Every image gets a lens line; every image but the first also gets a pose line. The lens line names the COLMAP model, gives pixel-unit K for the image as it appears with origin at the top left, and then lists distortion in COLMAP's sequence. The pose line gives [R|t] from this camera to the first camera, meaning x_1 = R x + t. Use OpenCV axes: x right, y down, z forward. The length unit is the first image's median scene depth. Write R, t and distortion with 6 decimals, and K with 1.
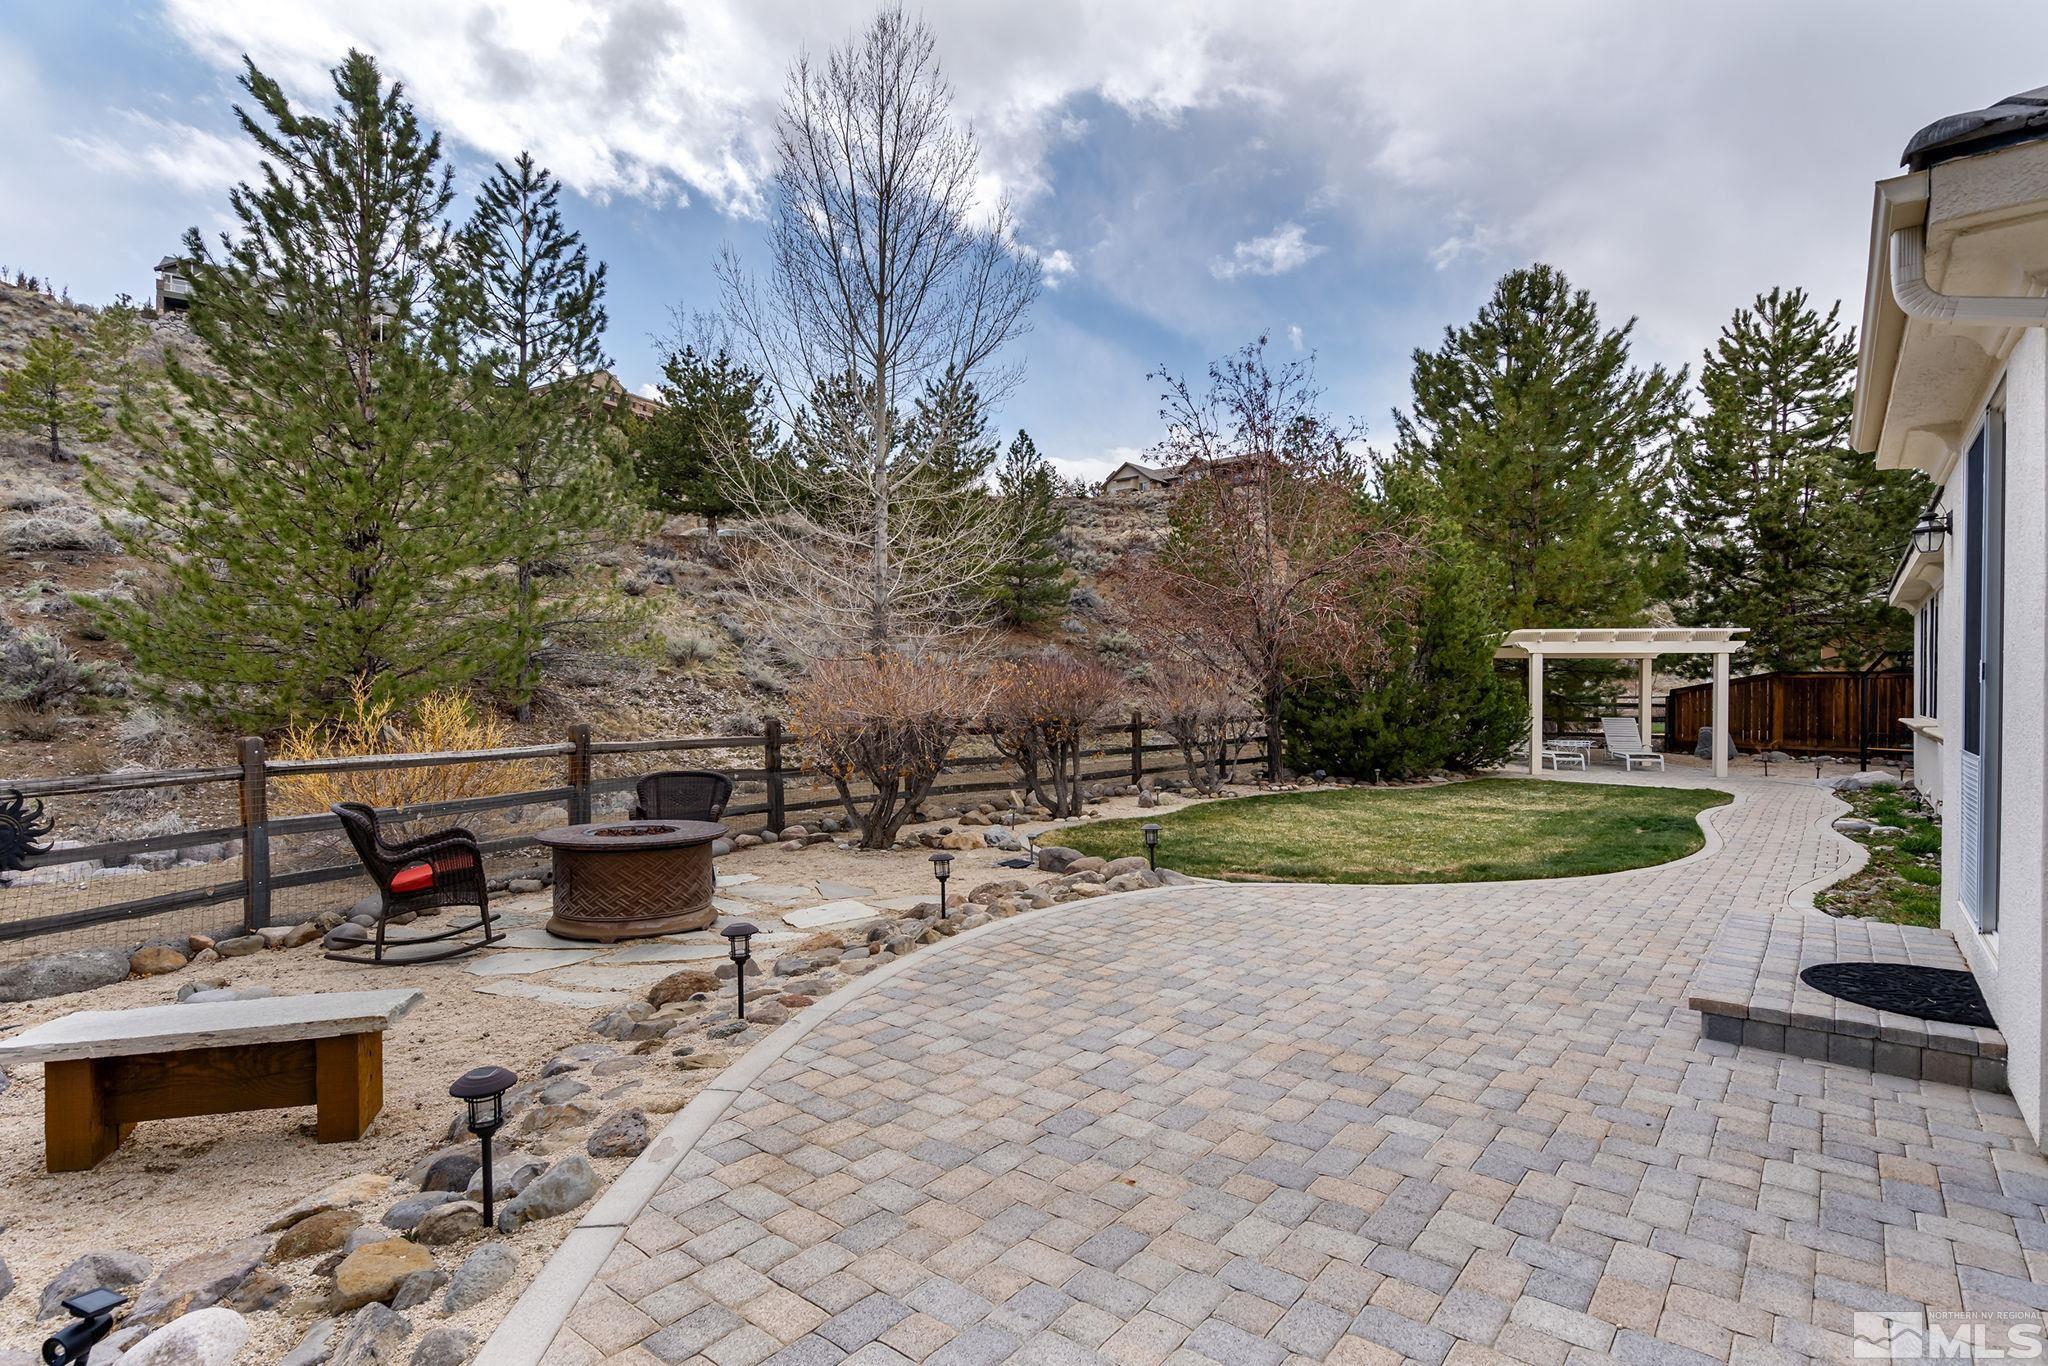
lens RADIAL K [[1000.9, 0, 1017.9], [0, 1000.9, 694.1], [0, 0, 1]] dist [0.003531, 0.000234]
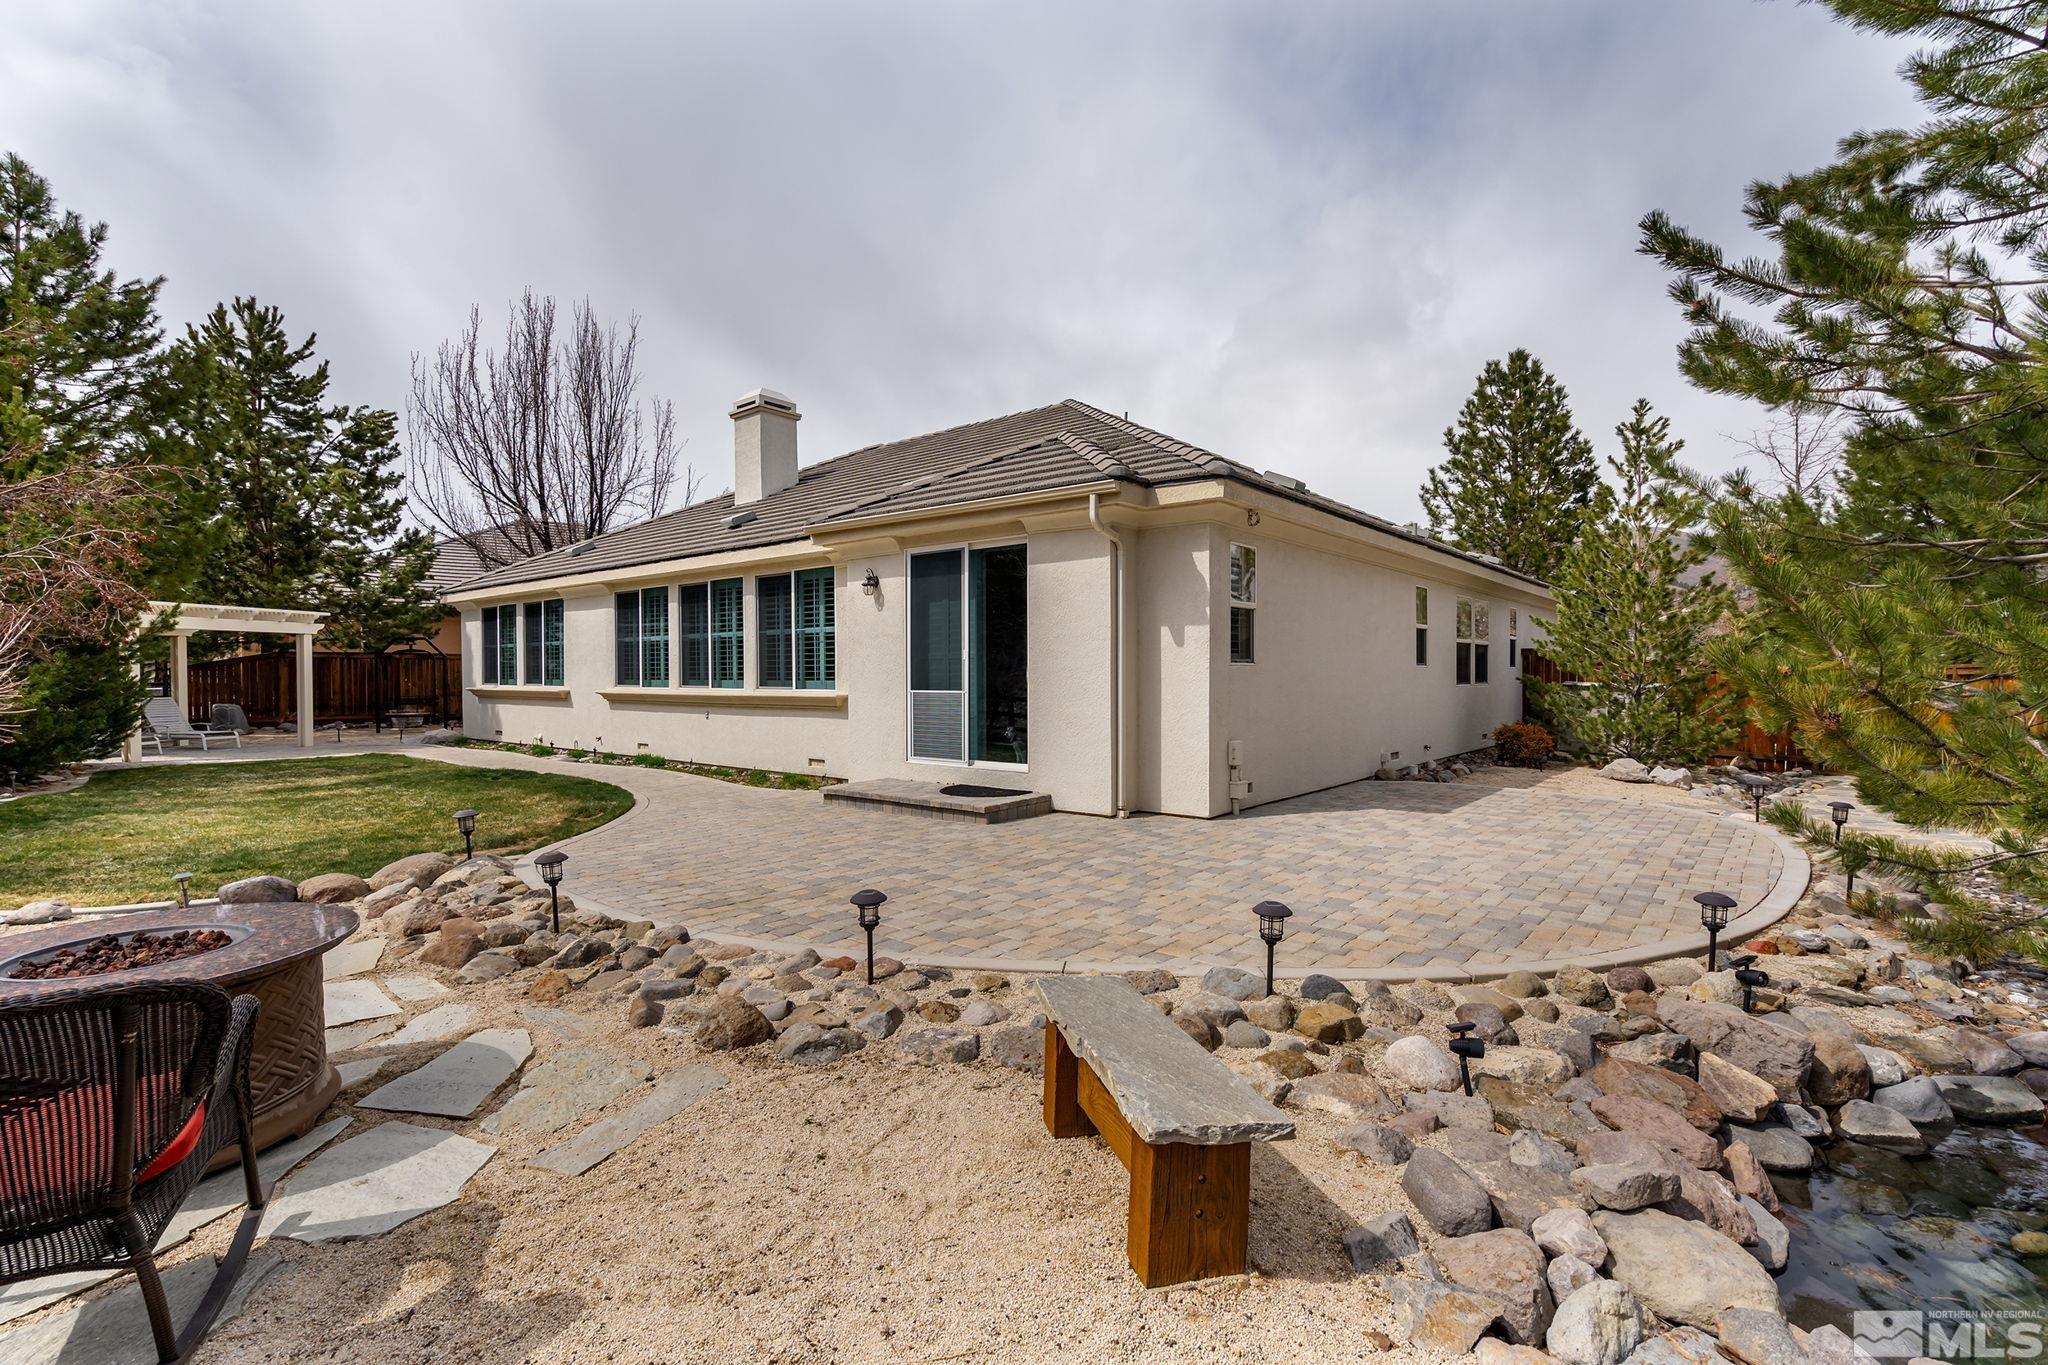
lens RADIAL K [[922.8, 0, 1017.0], [0, 922.8, 681.5], [0, 0, 1]] dist [0.001181, -0.000404]
pose [[0.018081, -0.011272, 0.999773, -0.297088], [0.004704, 0.999926, 0.011189, 0.002696], [-0.999825, 0.004501, 0.018133, 0.206929]]
